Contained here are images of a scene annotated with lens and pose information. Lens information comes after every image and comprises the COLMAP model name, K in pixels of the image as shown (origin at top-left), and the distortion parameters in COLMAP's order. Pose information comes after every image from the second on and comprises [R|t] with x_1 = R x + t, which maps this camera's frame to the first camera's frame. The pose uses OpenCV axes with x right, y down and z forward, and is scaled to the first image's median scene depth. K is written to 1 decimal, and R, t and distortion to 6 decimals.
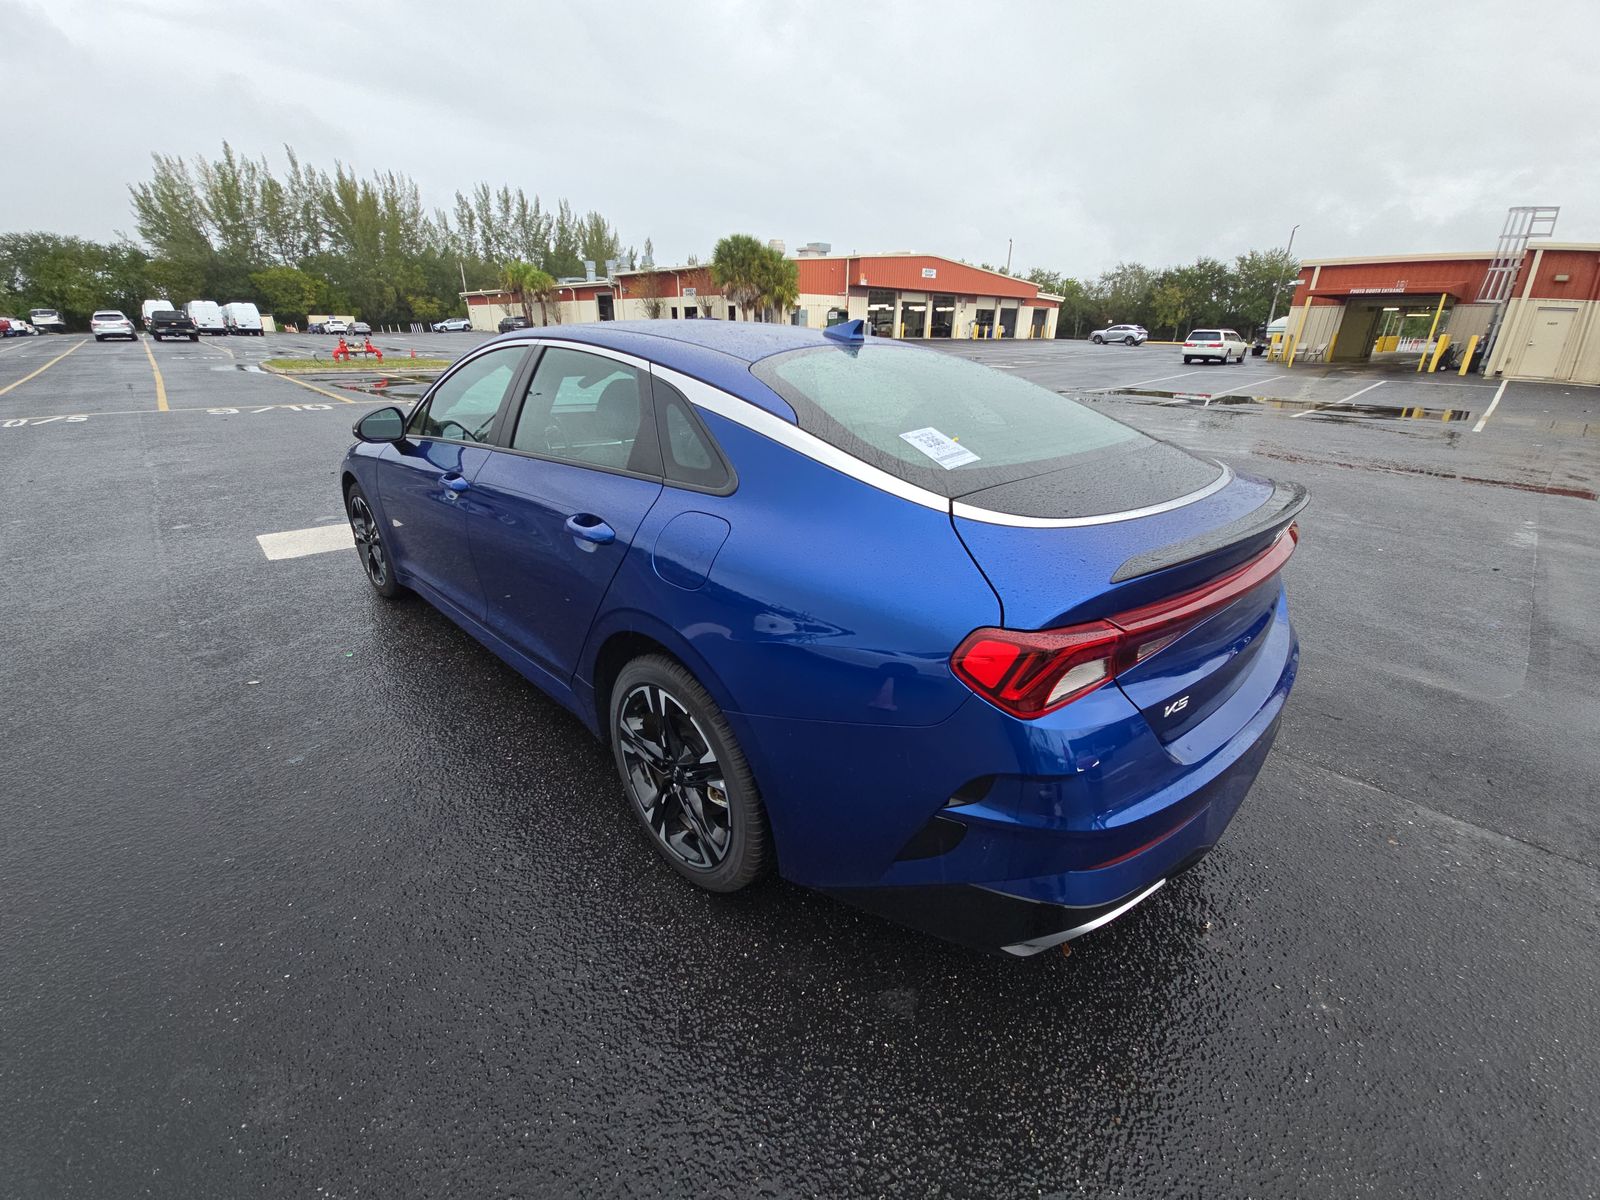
lens RADIAL K [[661.7, 0, 800.0], [0, 661.7, 600.0], [0, 0, 1]] dist [0.011131, -0.012102]
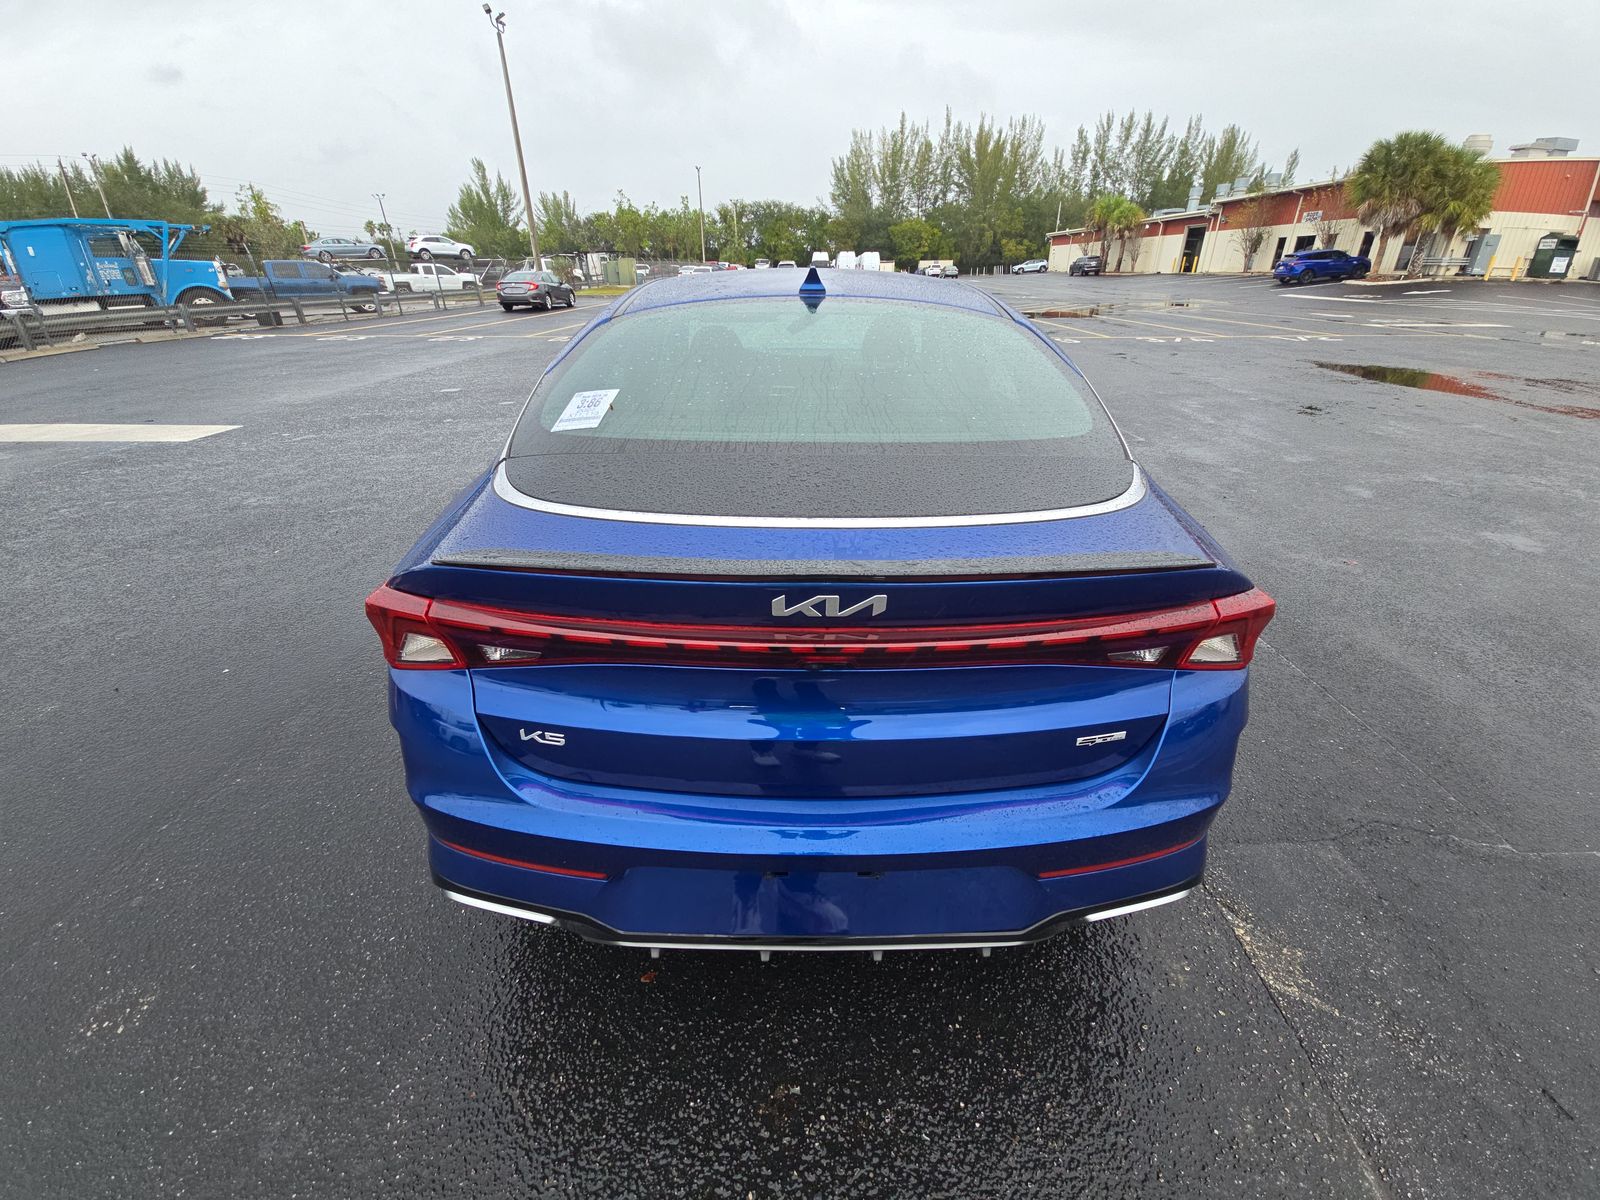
lens RADIAL K [[661.7, 0, 800.0], [0, 661.7, 600.0], [0, 0, 1]] dist [0.011131, -0.012102]
pose [[0.667074, 0.315735, -0.674777, 0.098874], [-0.263453, 0.947202, 0.182759, -0.019119], [0.696854, 0.055858, 0.715035, 0.045300]]
